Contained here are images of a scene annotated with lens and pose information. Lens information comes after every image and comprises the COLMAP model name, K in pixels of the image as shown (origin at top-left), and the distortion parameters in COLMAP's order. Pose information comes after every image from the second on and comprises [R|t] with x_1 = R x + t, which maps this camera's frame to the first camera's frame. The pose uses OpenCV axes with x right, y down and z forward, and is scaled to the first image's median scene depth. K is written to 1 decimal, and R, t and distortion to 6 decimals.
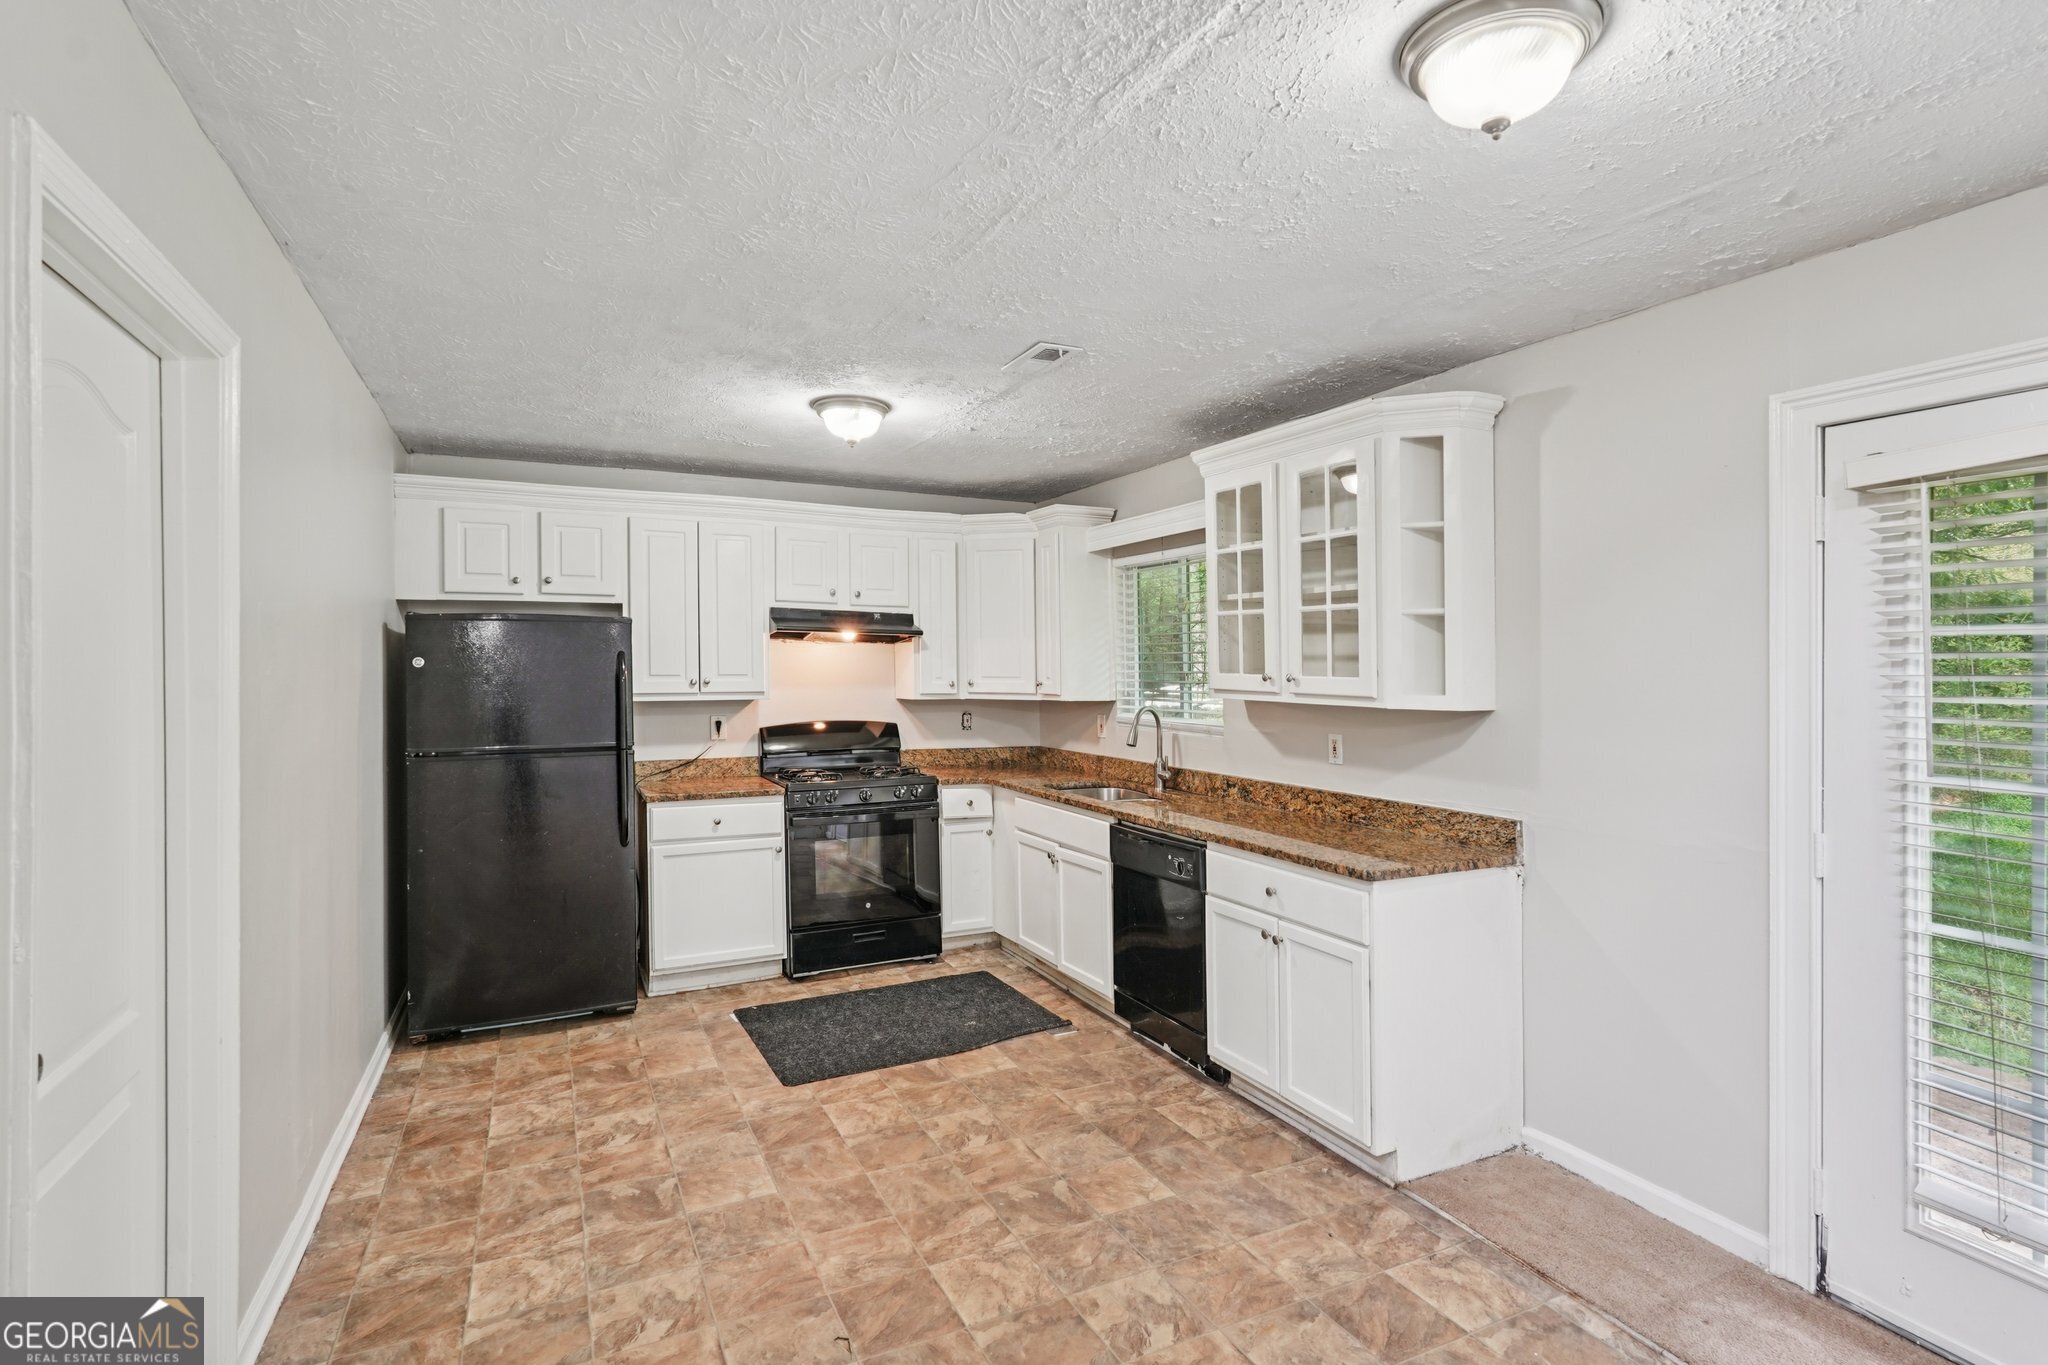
lens RADIAL K [[997.9, 0, 1010.3], [0, 997.9, 675.1], [0, 0, 1]] dist [-0.003267, 0.004265]
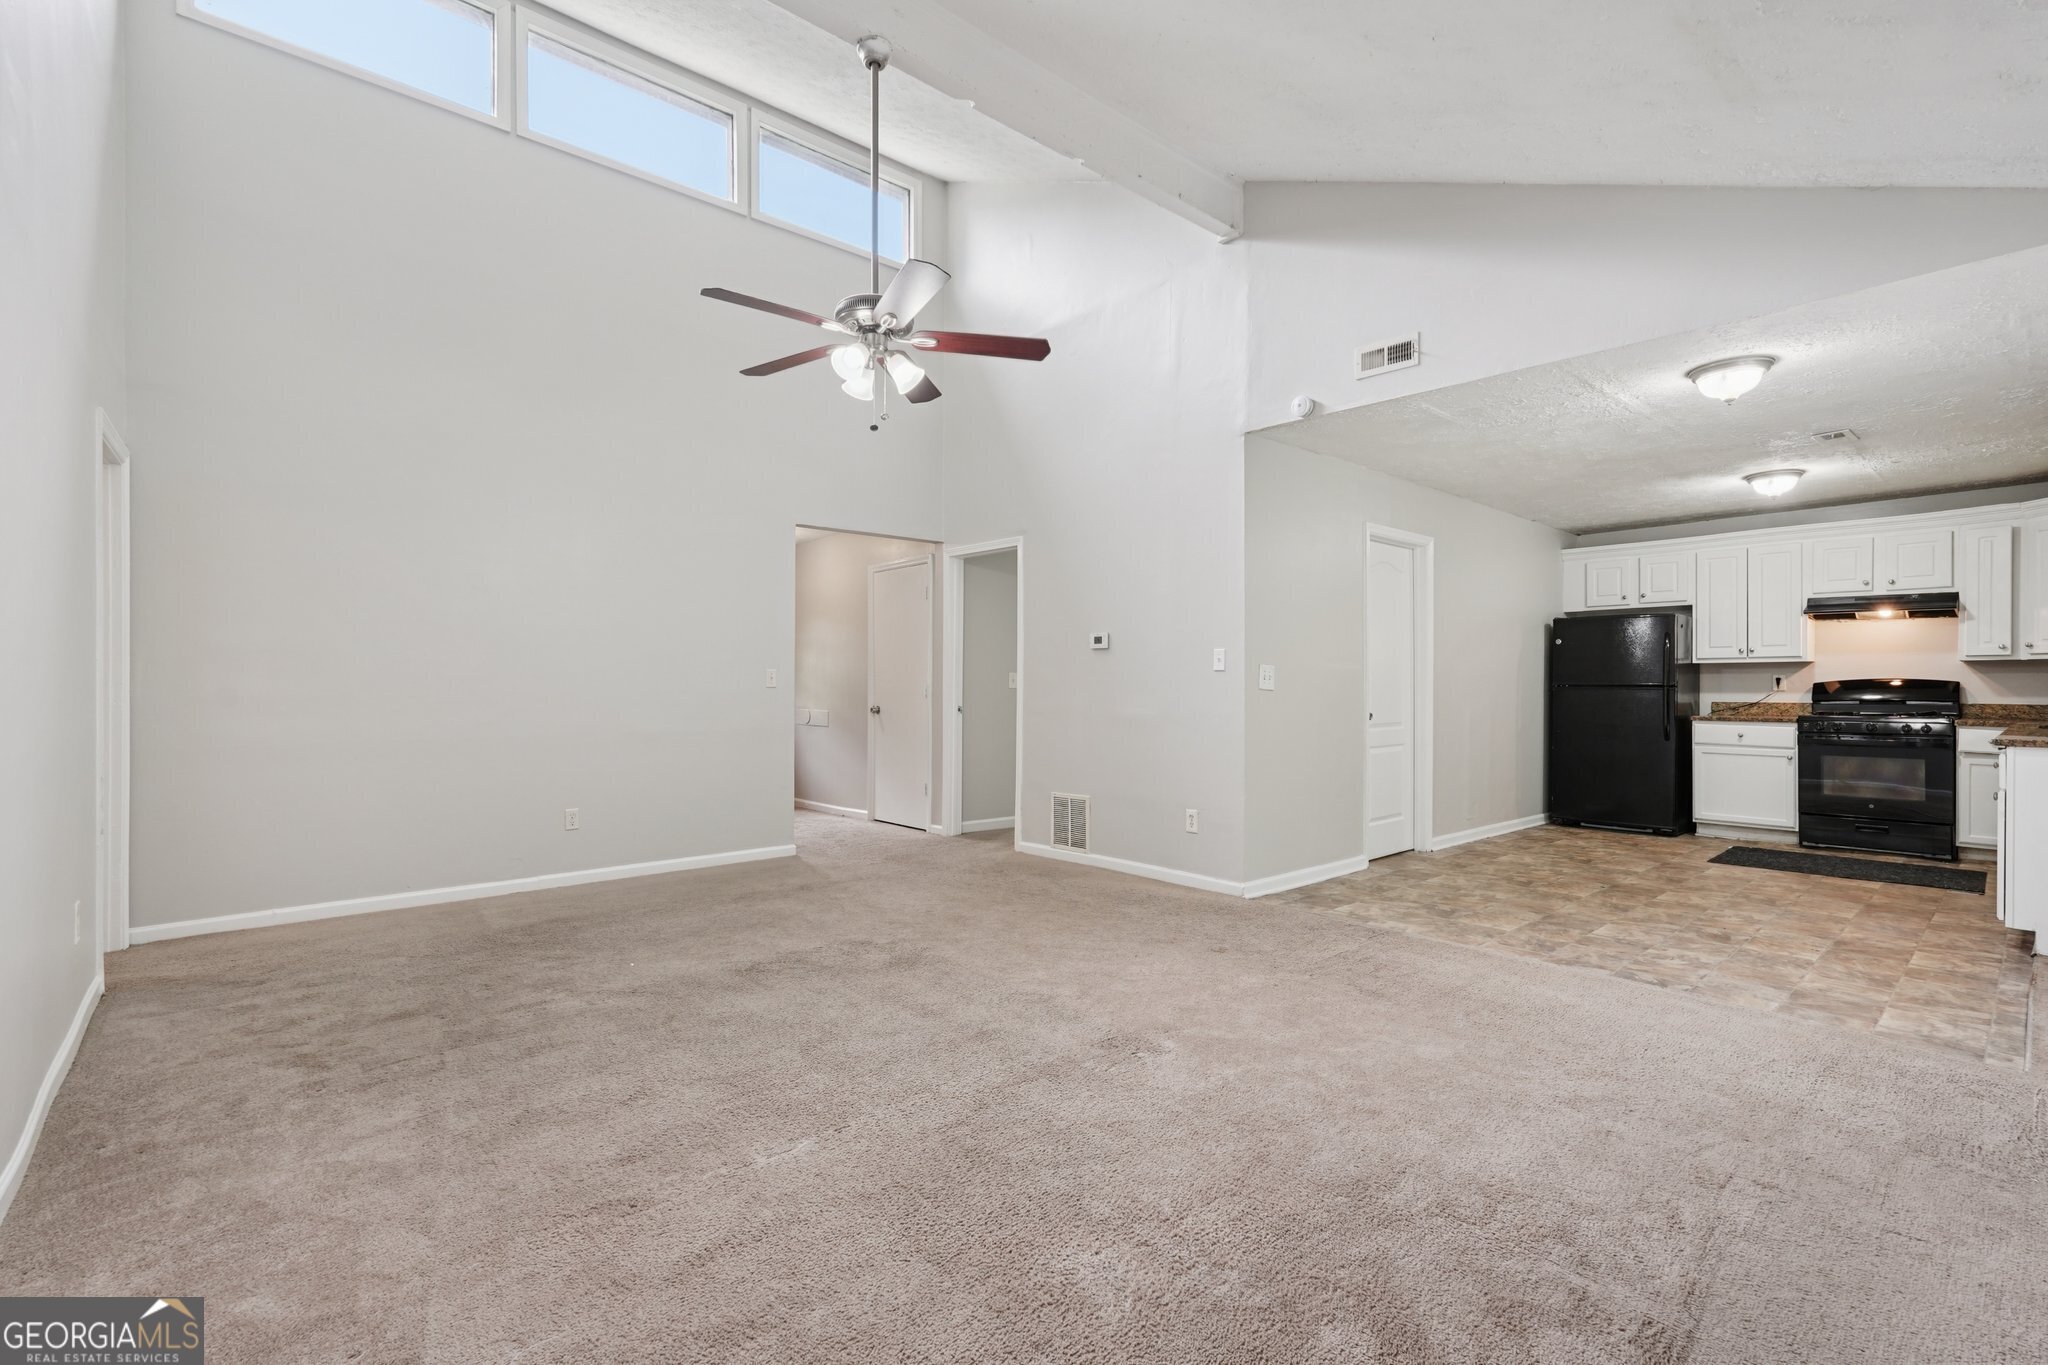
lens RADIAL K [[931.3, 0, 1014.9], [0, 931.3, 690.2], [0, 0, 1]] dist [-0.007398, 0.006414]
pose [[0.274407, 0.005799, -0.961596, 0.890387], [-0.010068, 0.999944, 0.003157, 0.088993], [0.961561, 0.008815, 0.274450, -0.577305]]
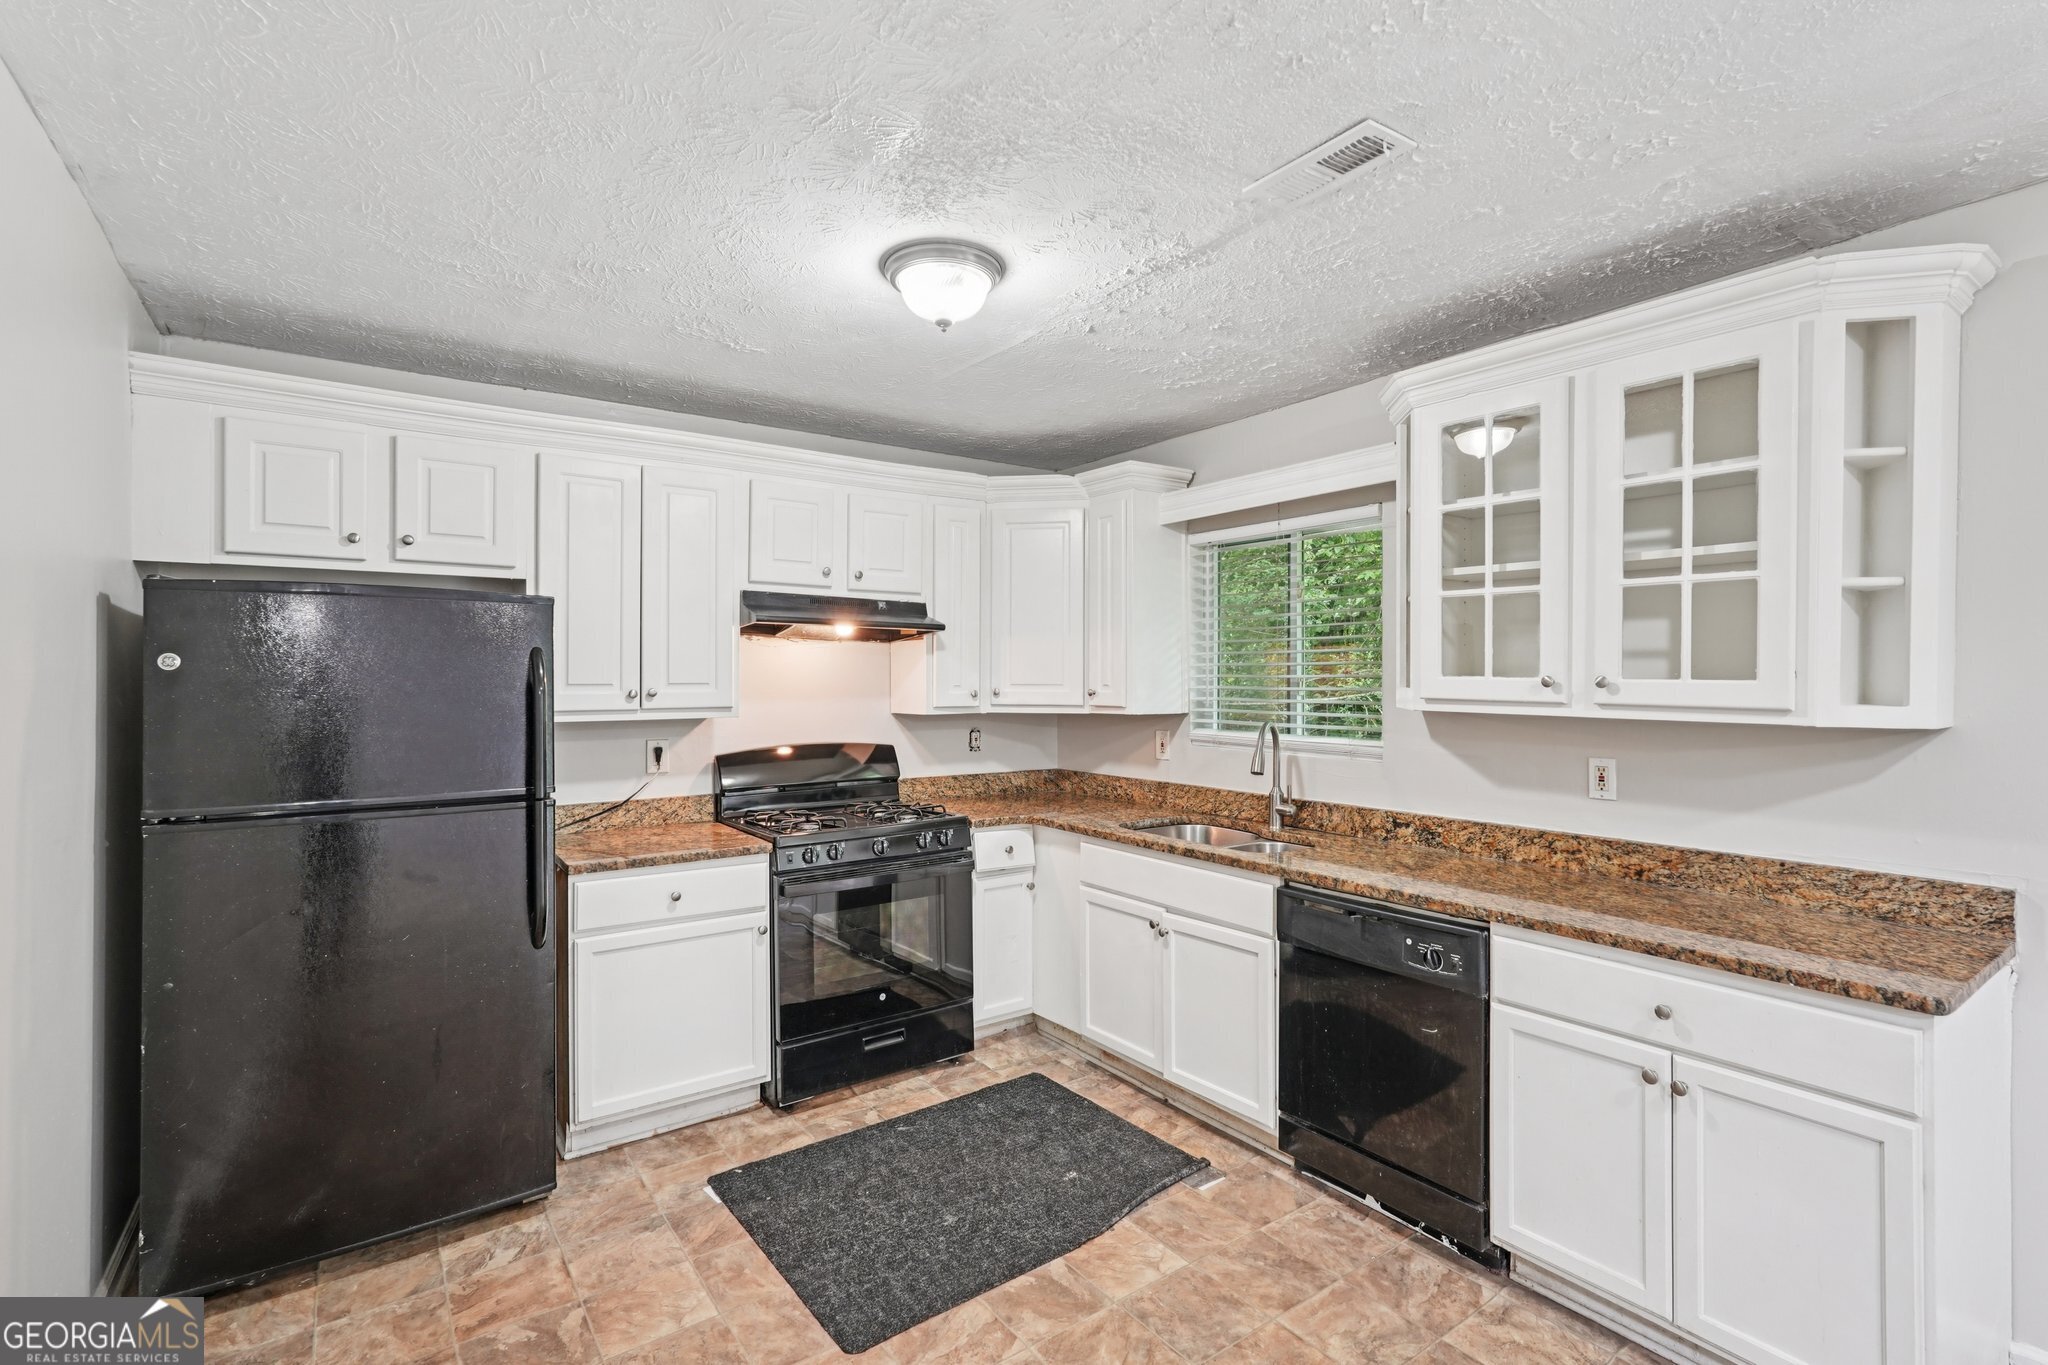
lens RADIAL K [[931.3, 0, 1022.5], [0, 931.3, 686.4], [0, 0, 1]] dist [-0.007398, 0.006414]
pose [[0.986166, -0.002944, 0.165736, -0.179550], [0.003429, 0.999991, -0.002636, 0.006342], [-0.165727, 0.003168, 0.986167, 0.356176]]
